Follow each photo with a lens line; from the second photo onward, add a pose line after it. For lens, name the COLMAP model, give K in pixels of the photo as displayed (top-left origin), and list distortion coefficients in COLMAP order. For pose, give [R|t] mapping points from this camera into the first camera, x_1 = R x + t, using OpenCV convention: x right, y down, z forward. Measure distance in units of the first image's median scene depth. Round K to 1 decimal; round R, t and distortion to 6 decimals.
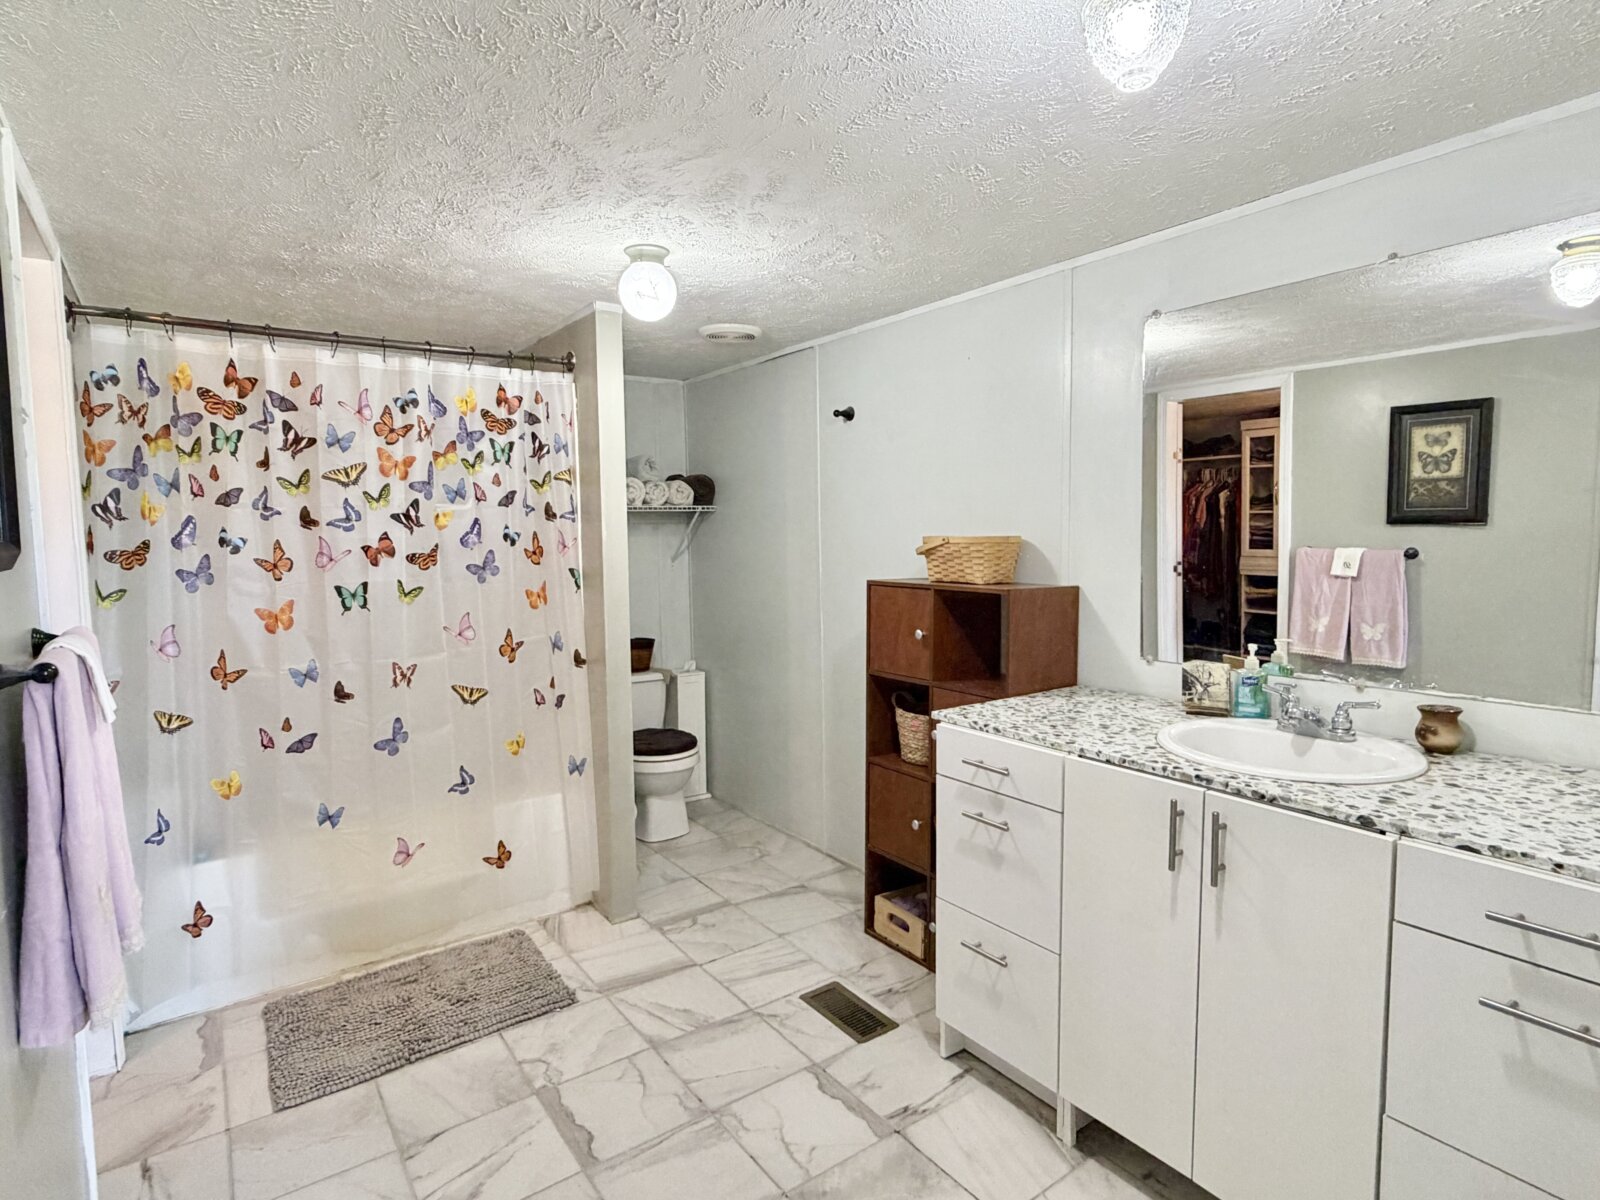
lens RADIAL K [[854.0, 0, 803.7], [0, 854.0, 596.6], [0, 0, 1]] dist [0.003877, -0.002979]
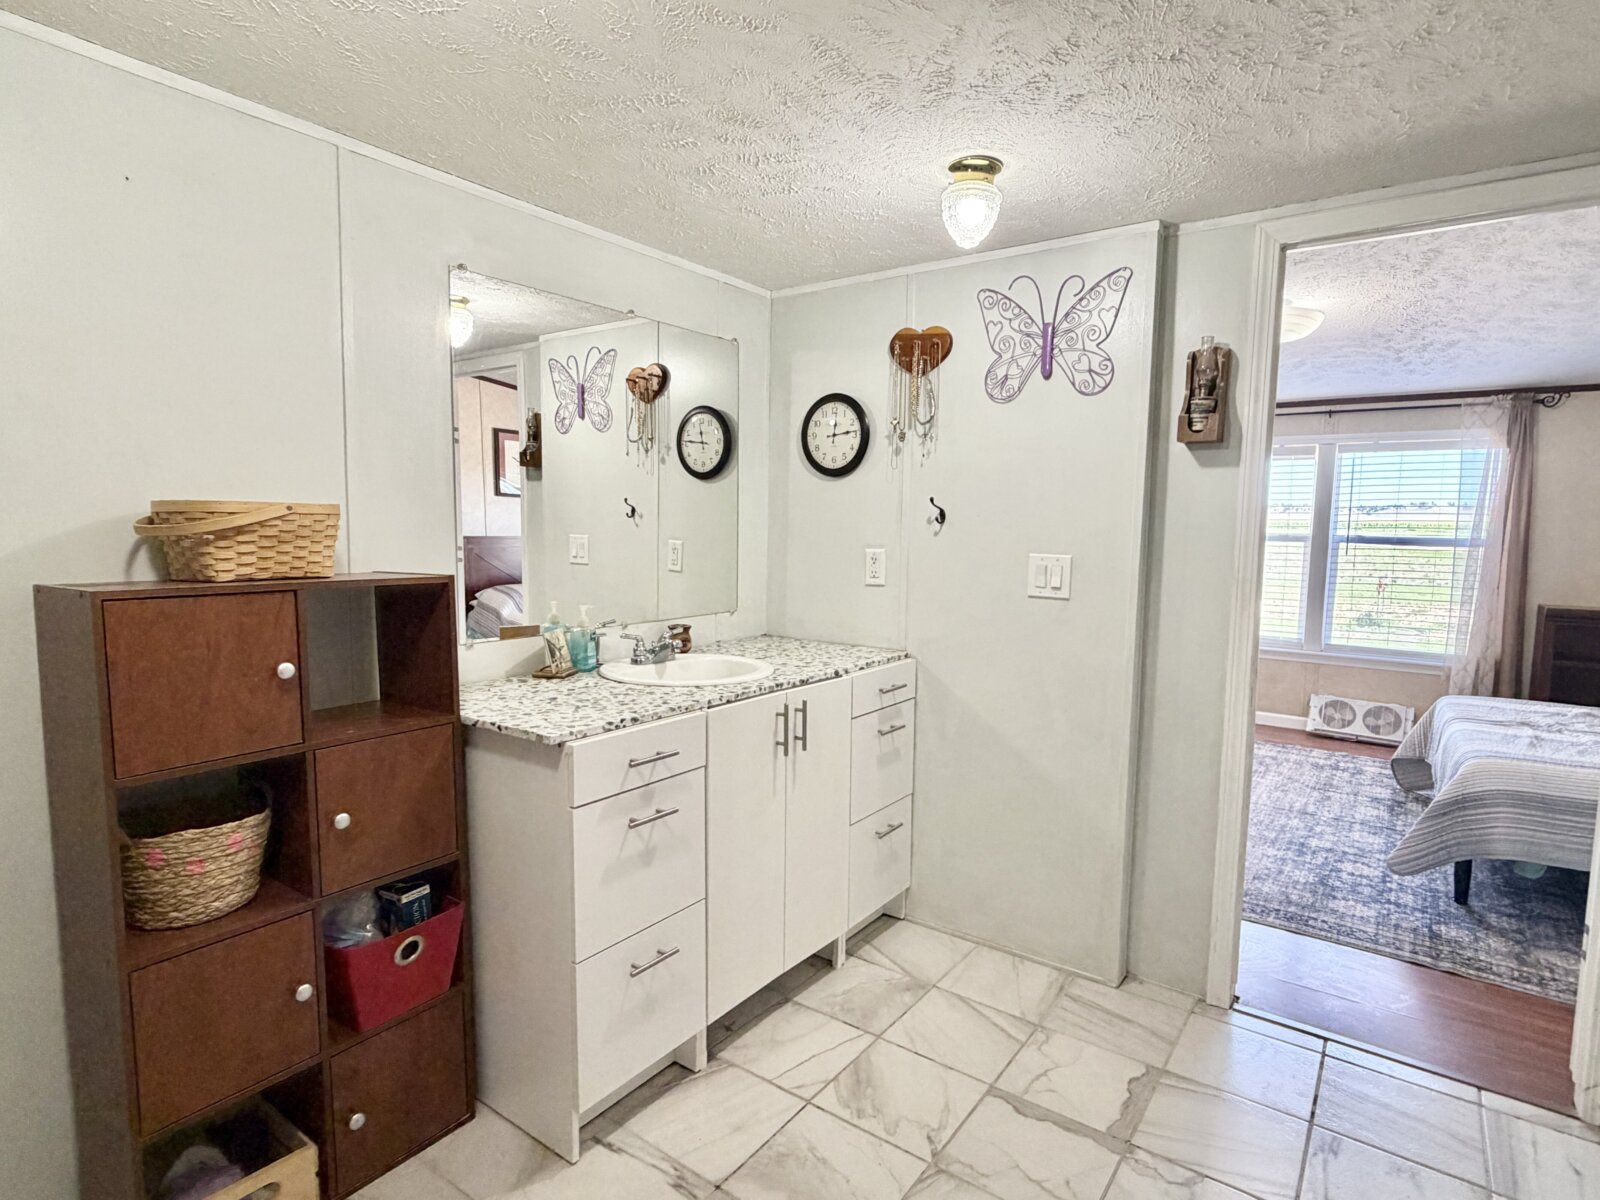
lens RADIAL K [[854.0, 0, 790.3], [0, 854.0, 606.4], [0, 0, 1]] dist [0.003877, -0.002979]
pose [[-0.308180, -0.079674, 0.947986, -0.689107], [0.069625, 0.991925, 0.106001, -0.049029], [-0.948777, 0.098671, -0.300144, 1.127016]]
